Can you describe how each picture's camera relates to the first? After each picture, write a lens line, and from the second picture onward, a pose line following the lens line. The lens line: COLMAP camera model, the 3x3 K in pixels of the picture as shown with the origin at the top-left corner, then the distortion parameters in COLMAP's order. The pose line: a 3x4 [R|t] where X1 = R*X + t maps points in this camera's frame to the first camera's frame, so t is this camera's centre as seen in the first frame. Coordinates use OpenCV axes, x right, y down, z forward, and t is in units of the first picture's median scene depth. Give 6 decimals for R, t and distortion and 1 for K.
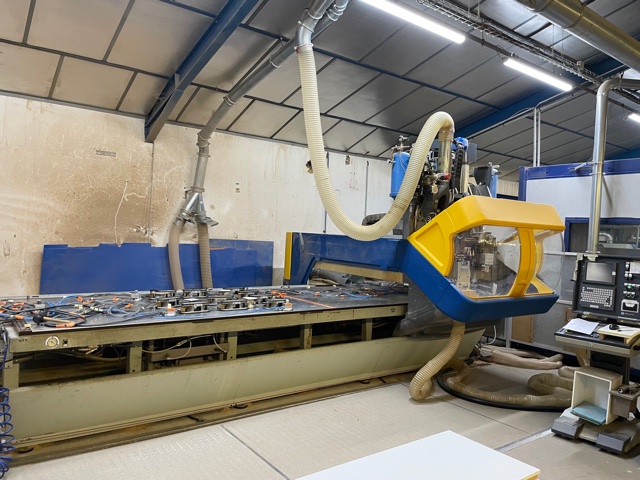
lens RADIAL K [[483.1, 0, 319.7], [0, 483.1, 237.0], [0, 0, 1]] dist [0.078187, -0.114277]
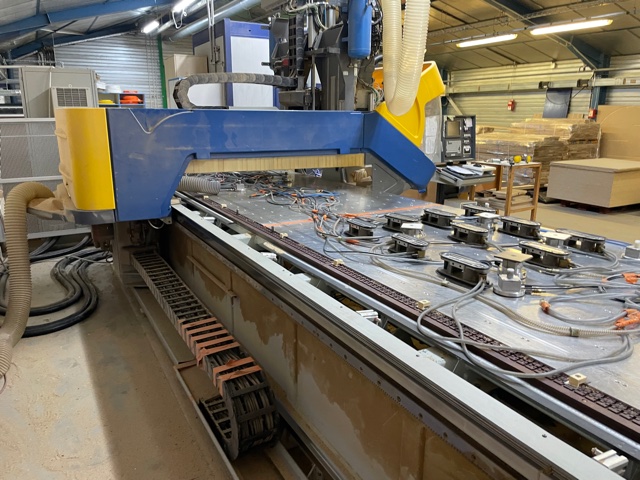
lens RADIAL K [[483.4, 0, 320.0], [0, 483.4, 240.0], [0, 0, 1]] dist [0.077092, -0.113035]
pose [[0.116957, -0.302415, 0.945974, -0.662759], [0.011282, 0.952854, 0.303220, -0.037665], [-0.993073, -0.024791, 0.114854, 0.945985]]
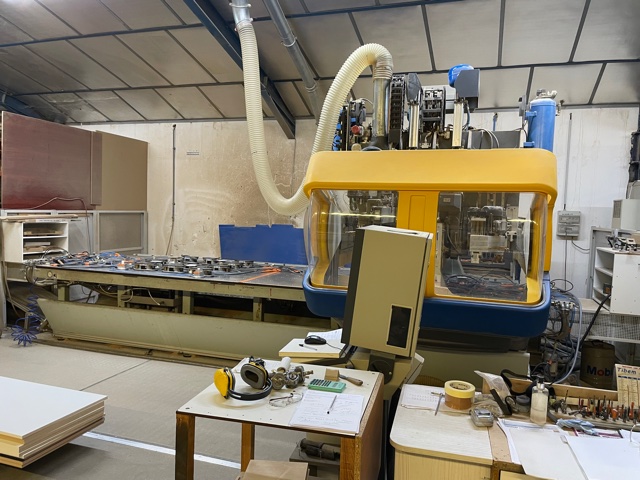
lens RADIAL K [[483.4, 0, 320.0], [0, 483.4, 240.0], [0, 0, 1]] dist [0.077092, -0.113035]
pose [[0.579871, 0.020966, -0.814439, 0.803582], [-0.012920, 0.999780, 0.016539, 0.036329], [0.814606, 0.000932, 0.580014, 0.471994]]
